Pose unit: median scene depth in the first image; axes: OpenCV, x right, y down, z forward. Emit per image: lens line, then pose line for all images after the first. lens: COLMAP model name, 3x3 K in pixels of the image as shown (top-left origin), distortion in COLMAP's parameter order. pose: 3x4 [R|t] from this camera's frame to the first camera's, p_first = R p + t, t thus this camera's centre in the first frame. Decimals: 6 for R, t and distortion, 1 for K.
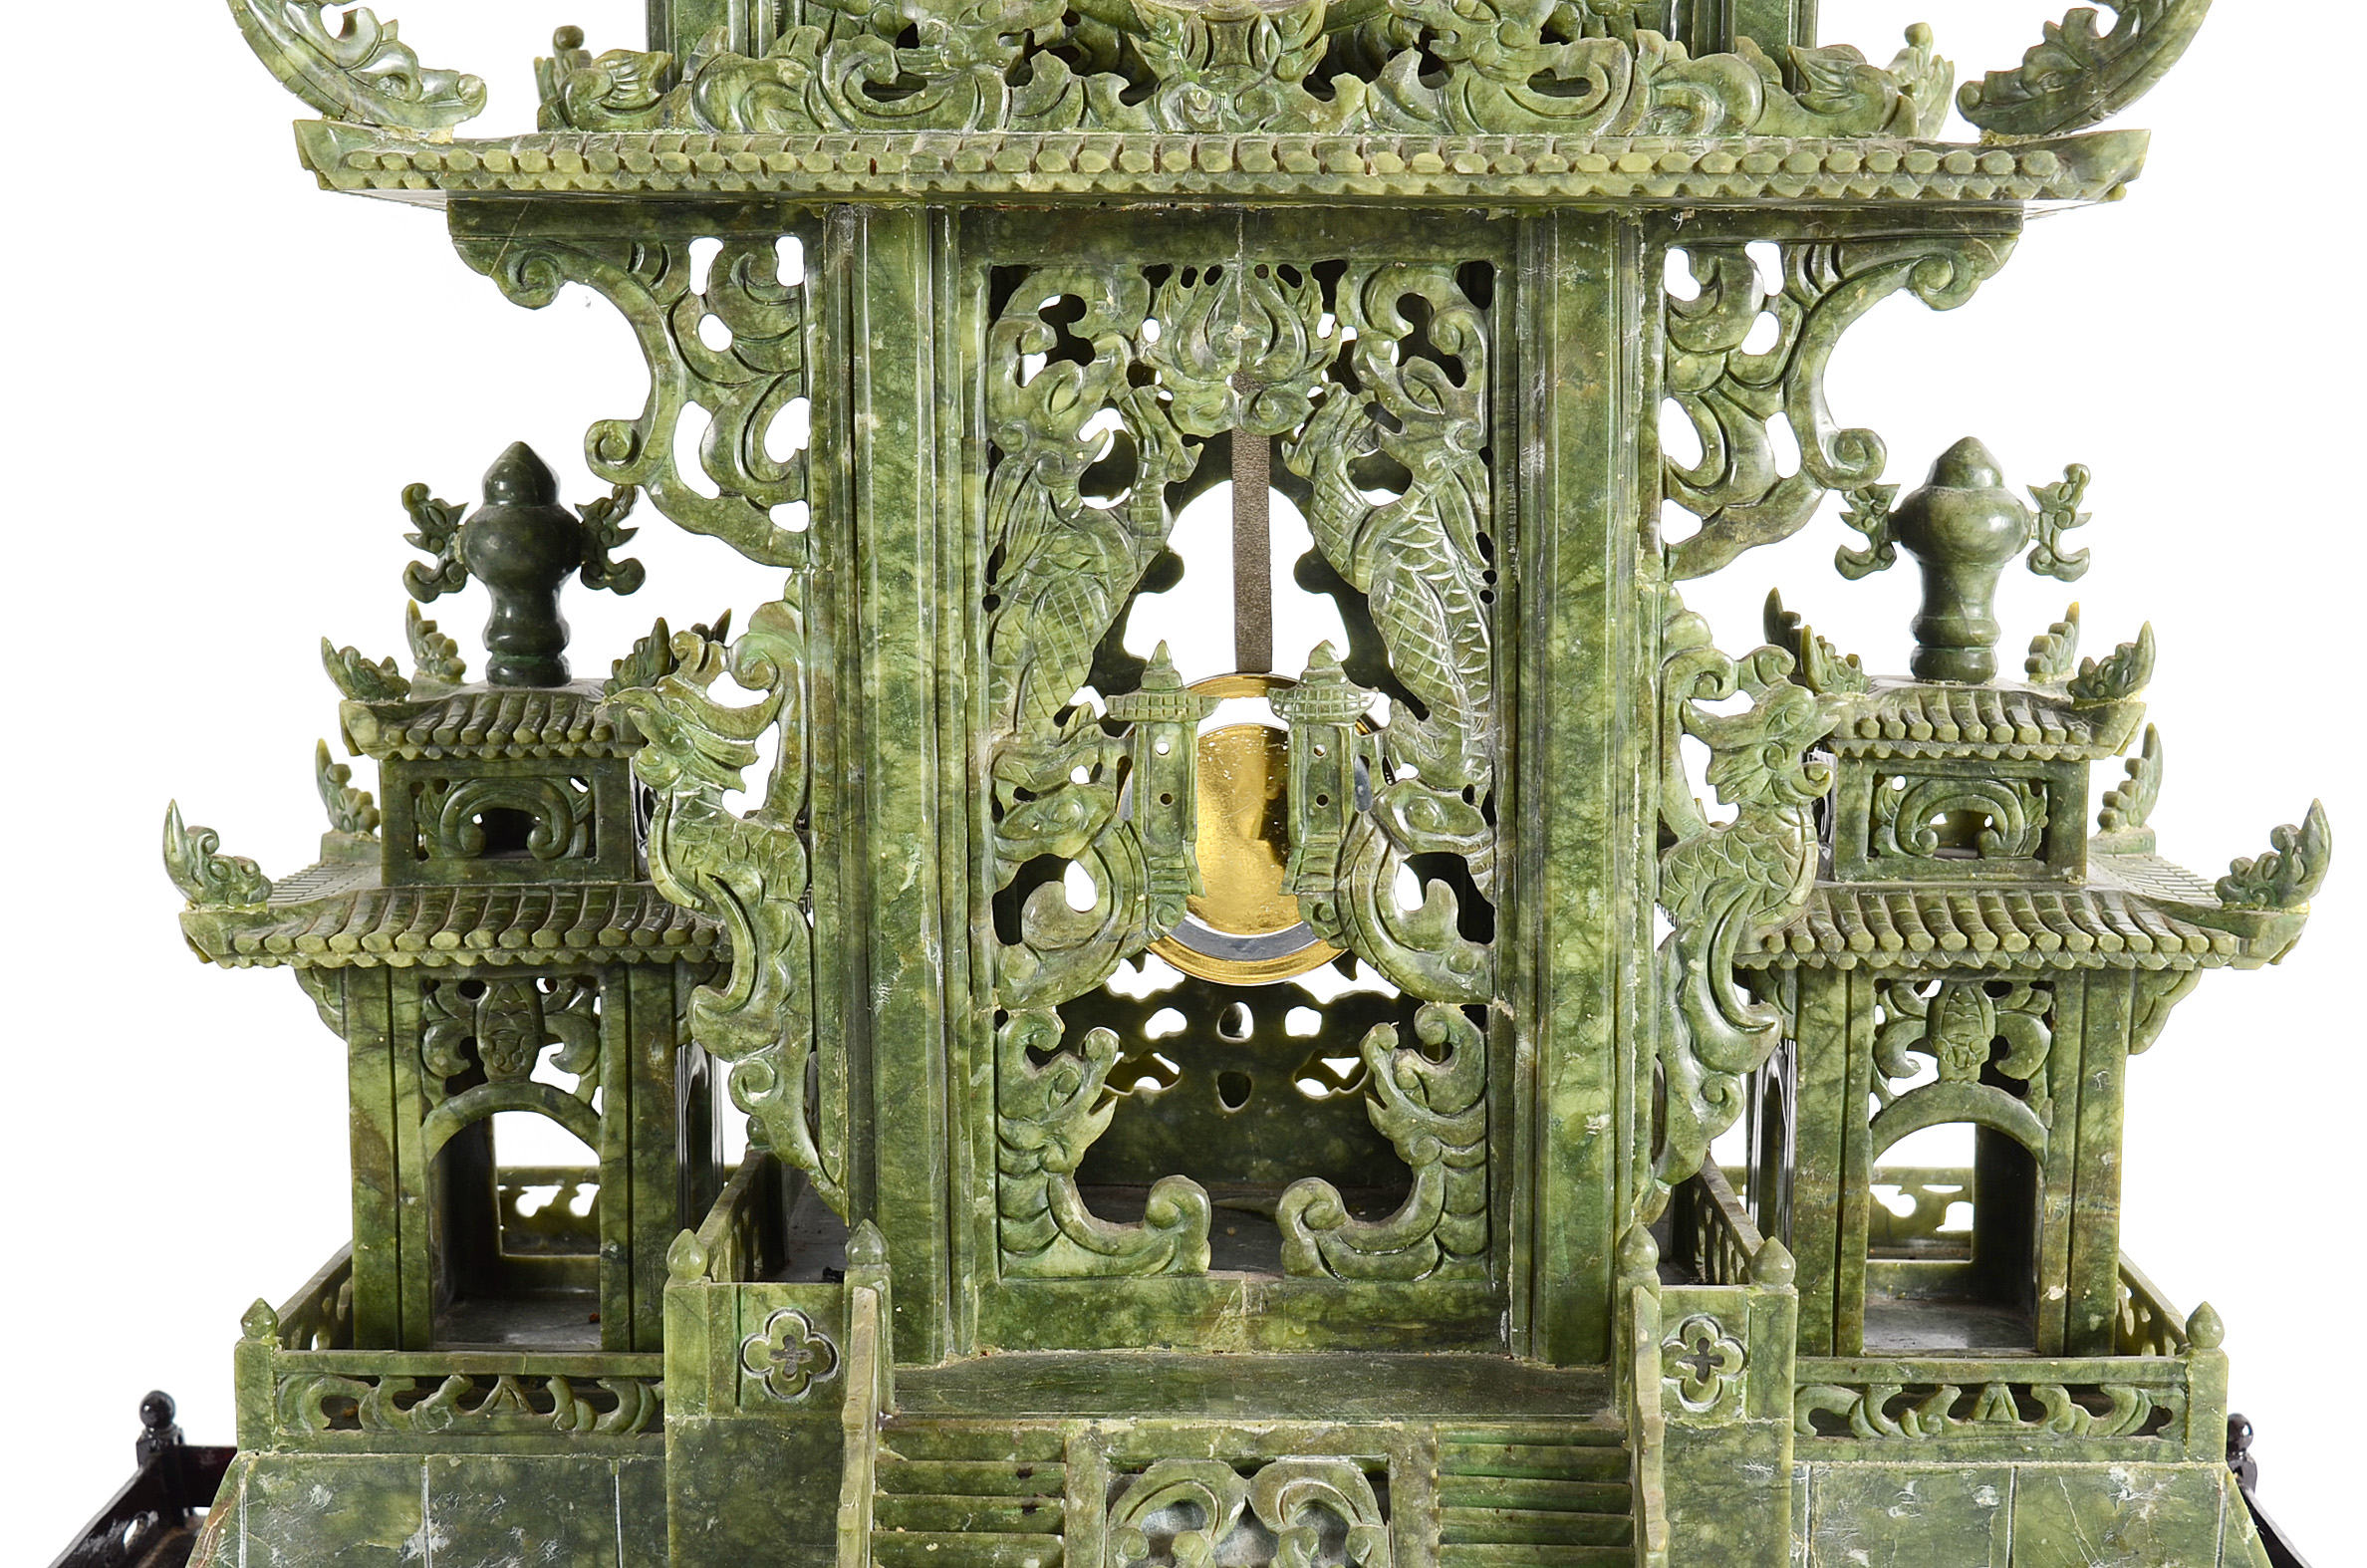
lens RADIAL K [[3473.5, 0, 1183.5], [0, 3473.5, 784.0], [0, 0, 1]] dist [-0.027643, 0.005607]
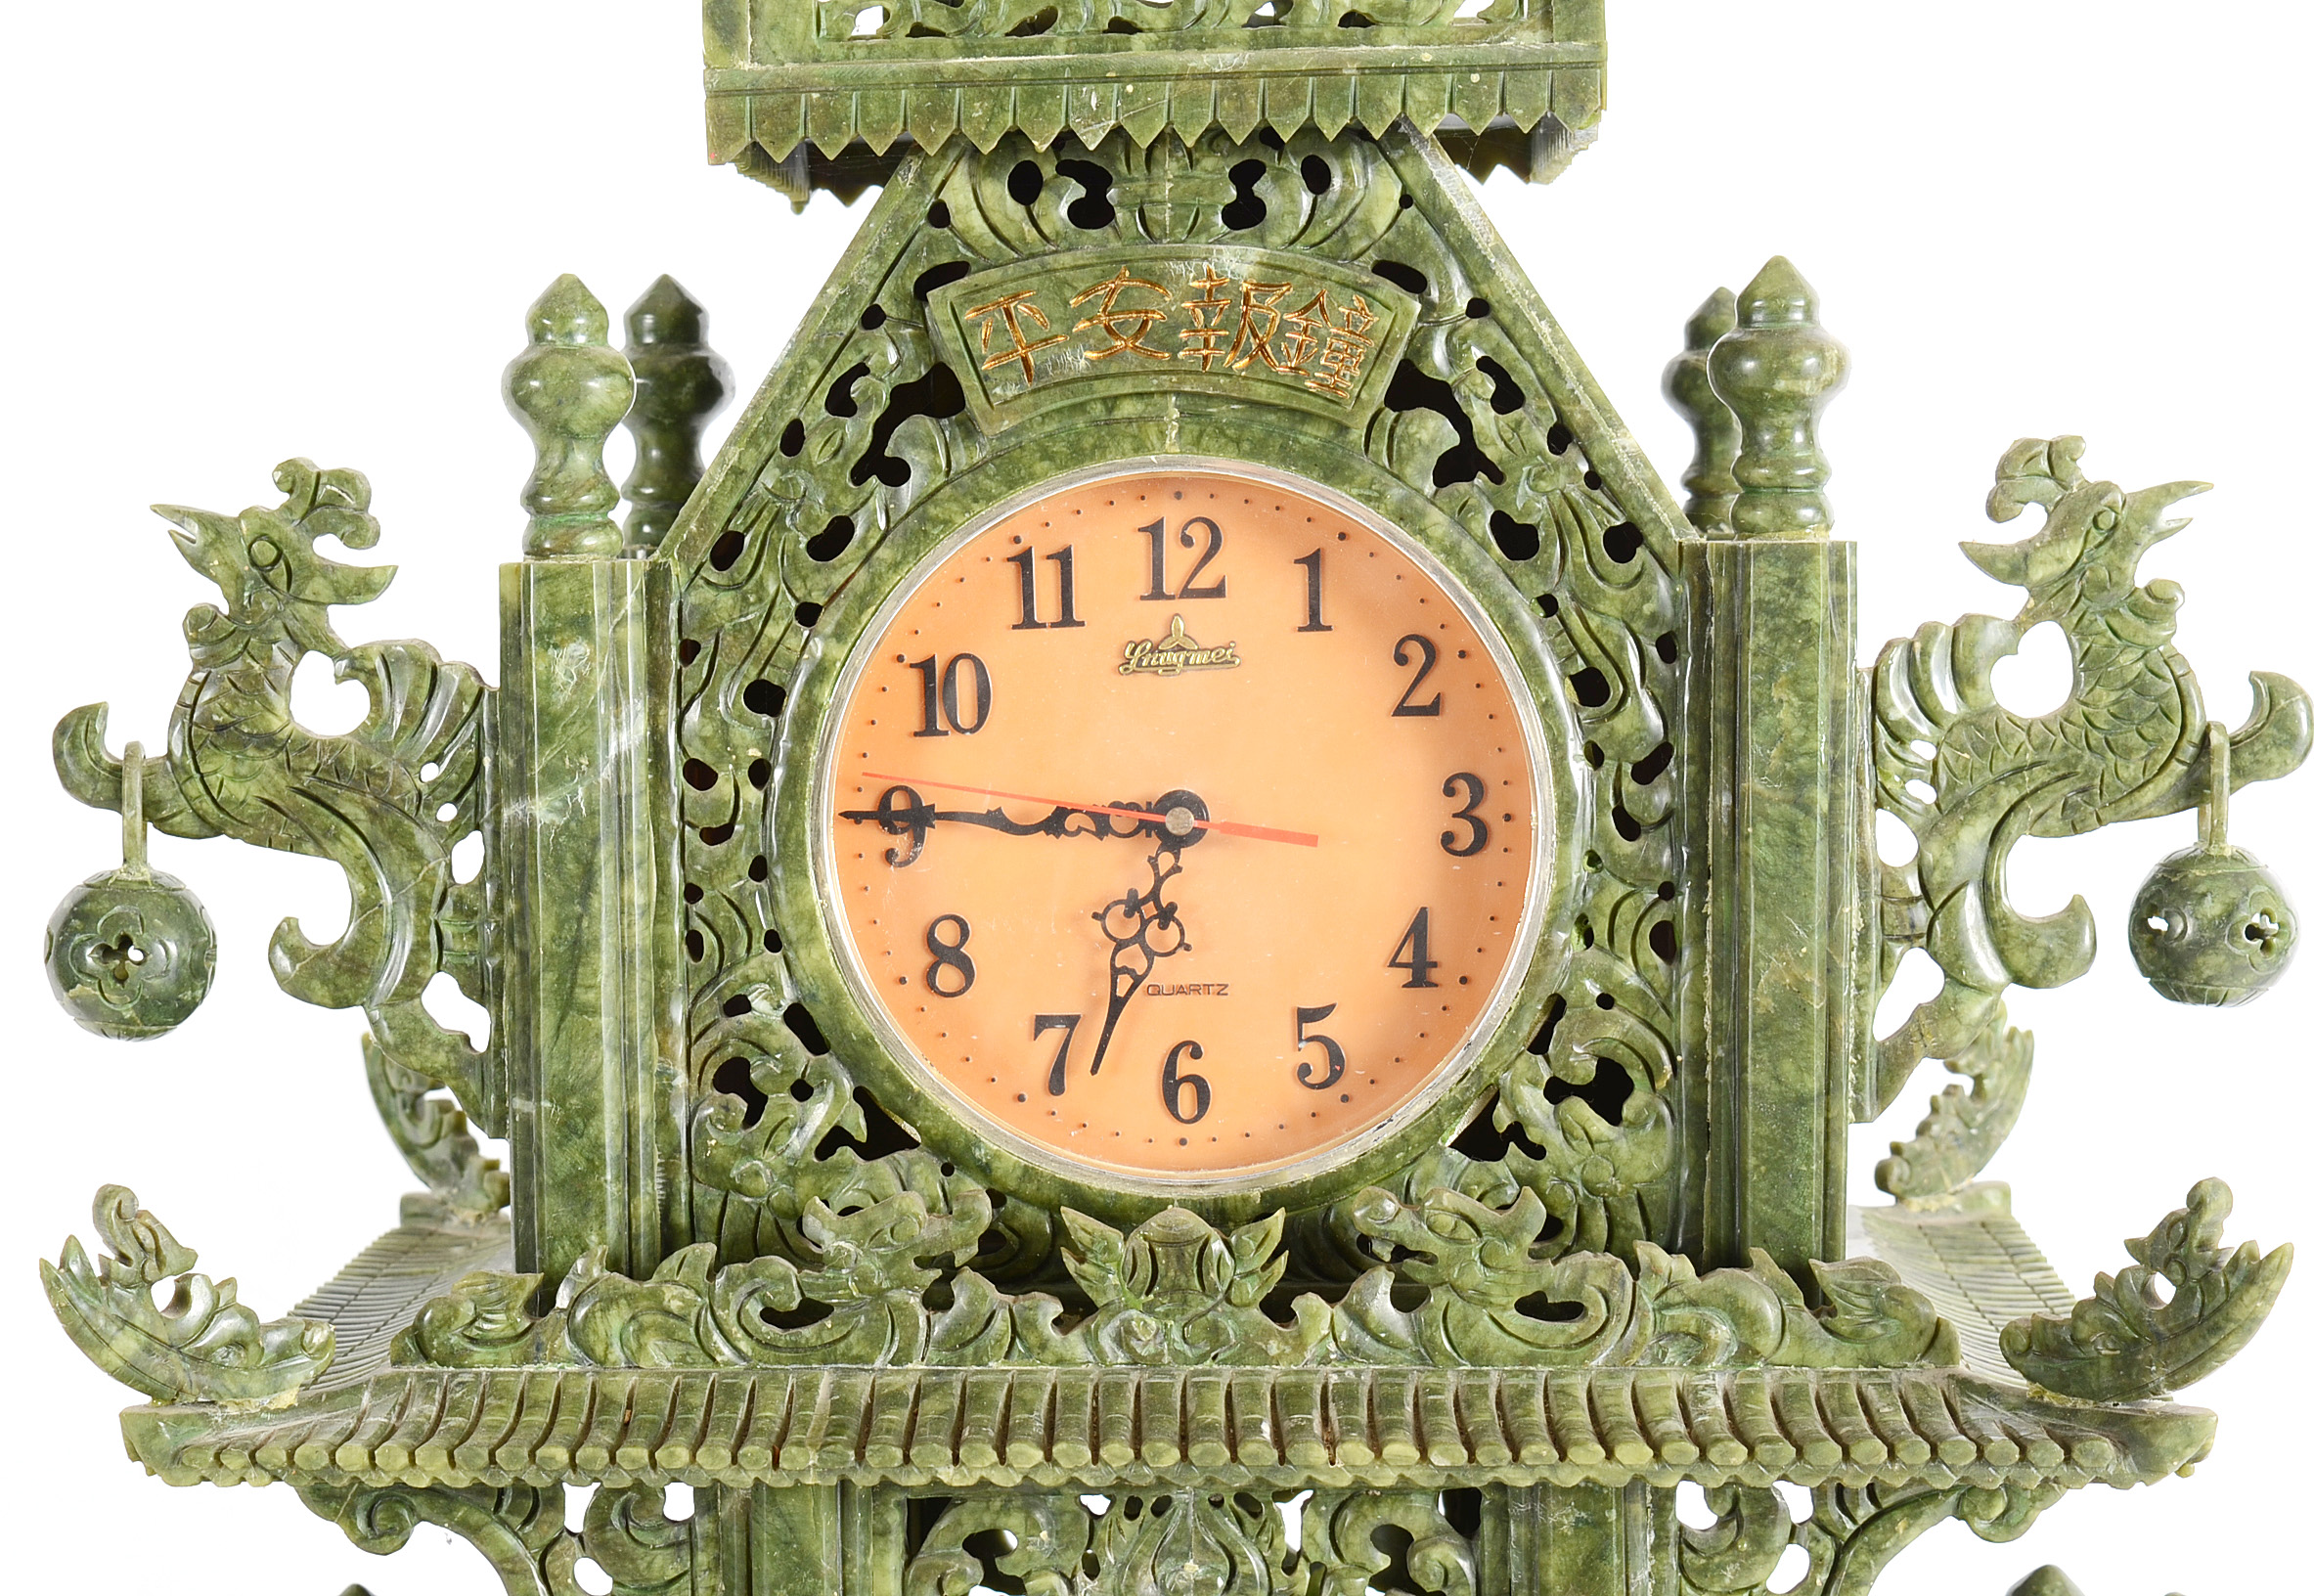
lens RADIAL K [[4690.8, 0, 1115.2], [0, 4690.8, 798.2], [0, 0, 1]] dist [0.051626, 0.048212]
pose [[0.999915, -0.011857, -0.005353, 0.005277], [0.011560, 0.998558, -0.052430, -0.254236], [0.005967, 0.052364, 0.998610, -0.187953]]
